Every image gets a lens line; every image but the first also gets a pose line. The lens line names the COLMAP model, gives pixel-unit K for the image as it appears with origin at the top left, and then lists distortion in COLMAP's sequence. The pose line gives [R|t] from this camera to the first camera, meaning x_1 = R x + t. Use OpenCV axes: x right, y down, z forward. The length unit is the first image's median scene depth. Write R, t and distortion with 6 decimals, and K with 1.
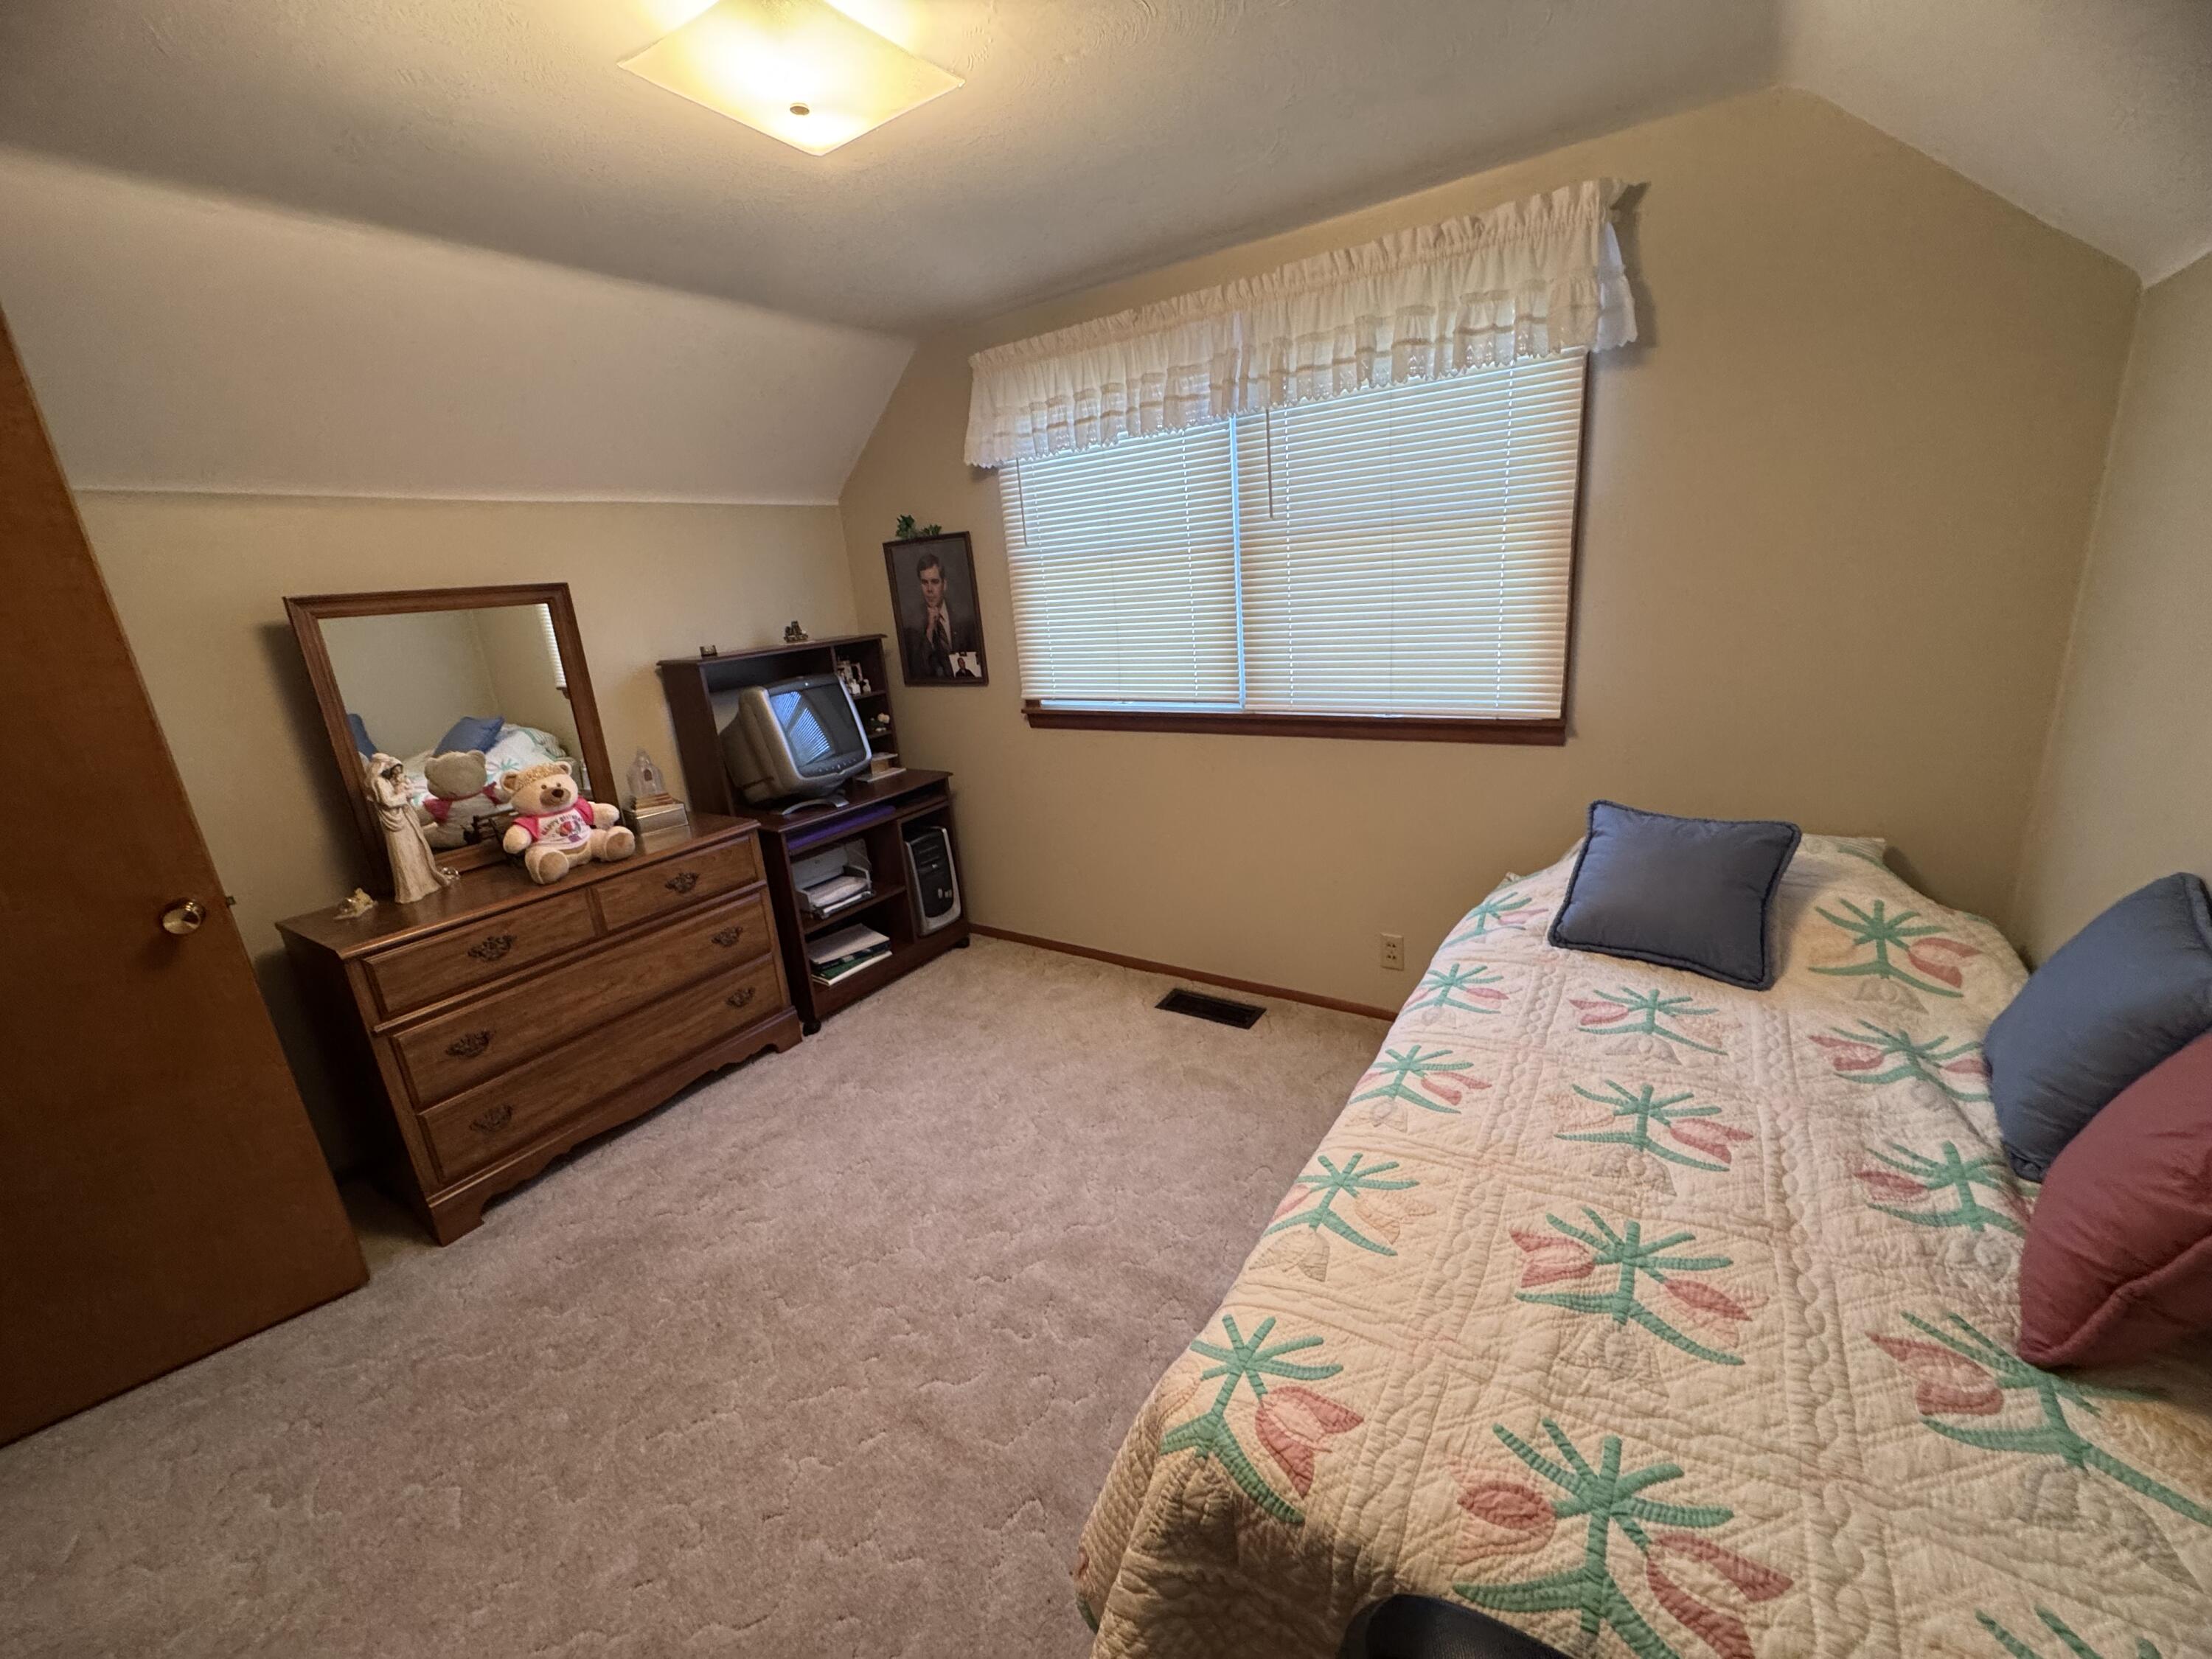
lens RADIAL K [[881.6, 0, 1104.5], [0, 881.6, 824.5], [0, 0, 1]] dist [-0.000759, -0.000227]
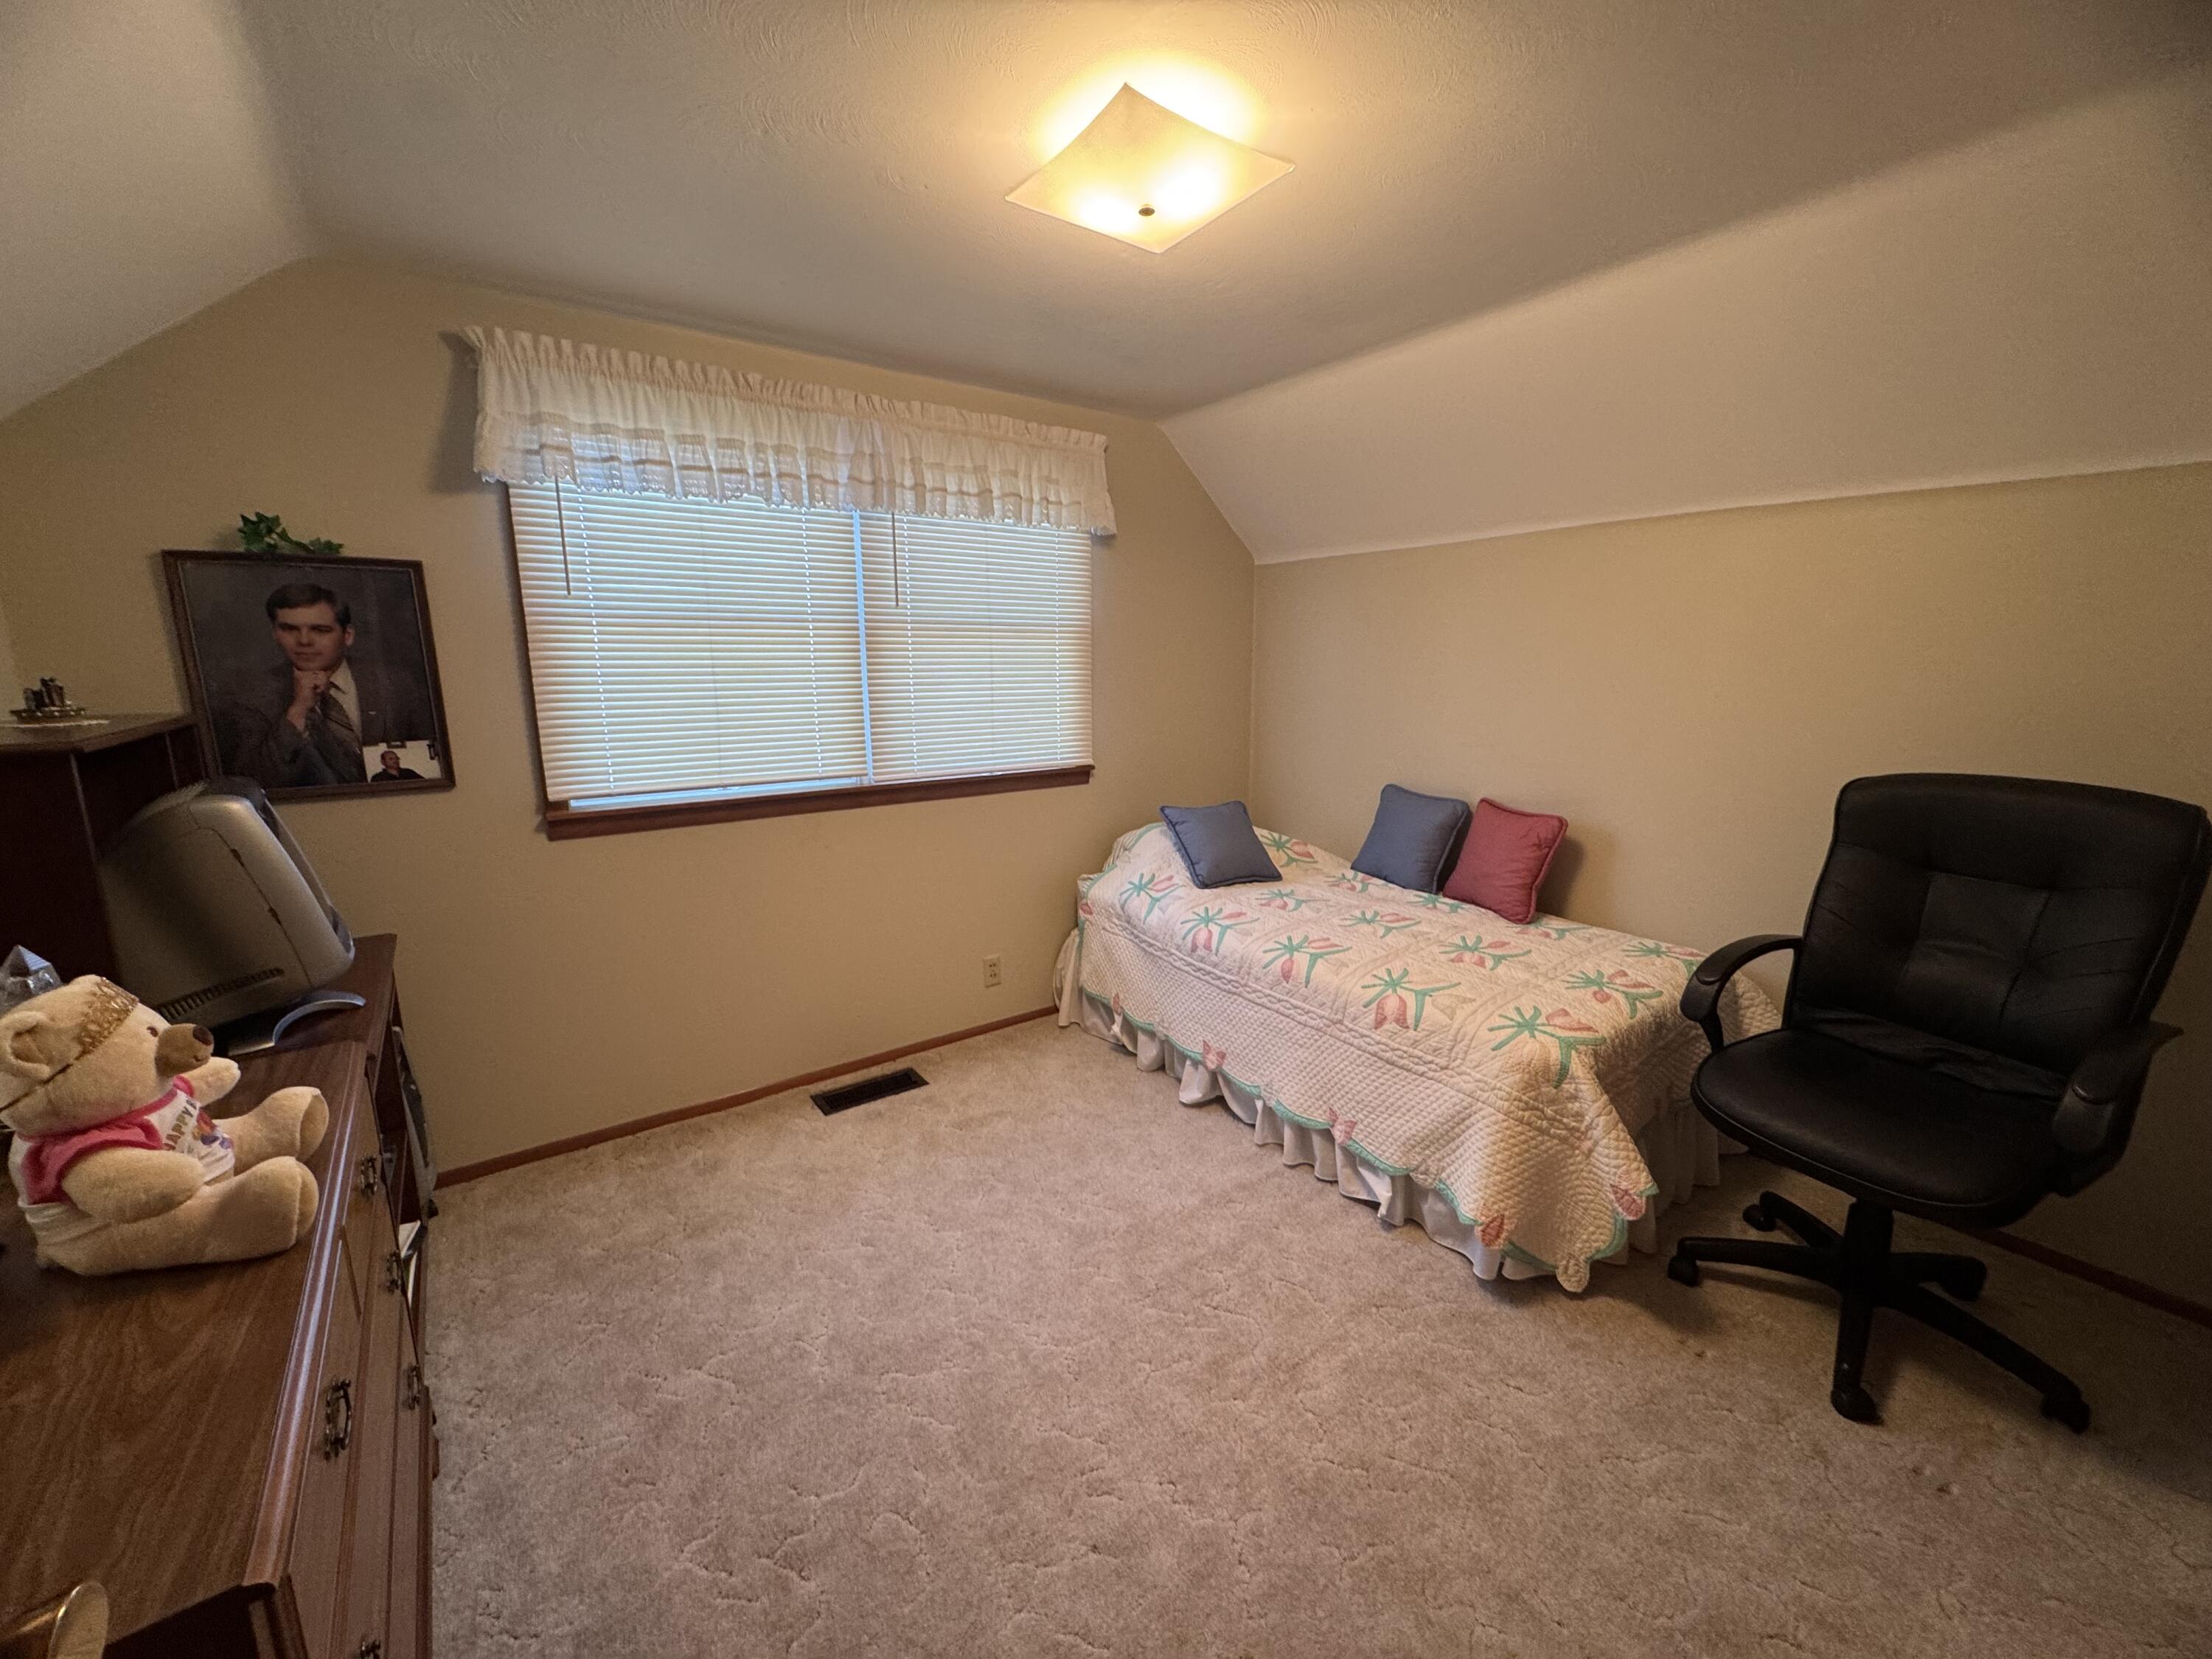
lens RADIAL K [[881.6, 0, 1104.5], [0, 881.6, 824.5], [0, 0, 1]] dist [-0.000759, -0.000227]
pose [[0.337024, -0.095932, 0.936596, -0.757088], [0.235608, 0.971736, 0.014751, -0.032864], [-0.911539, 0.215698, 0.350101, 0.410491]]
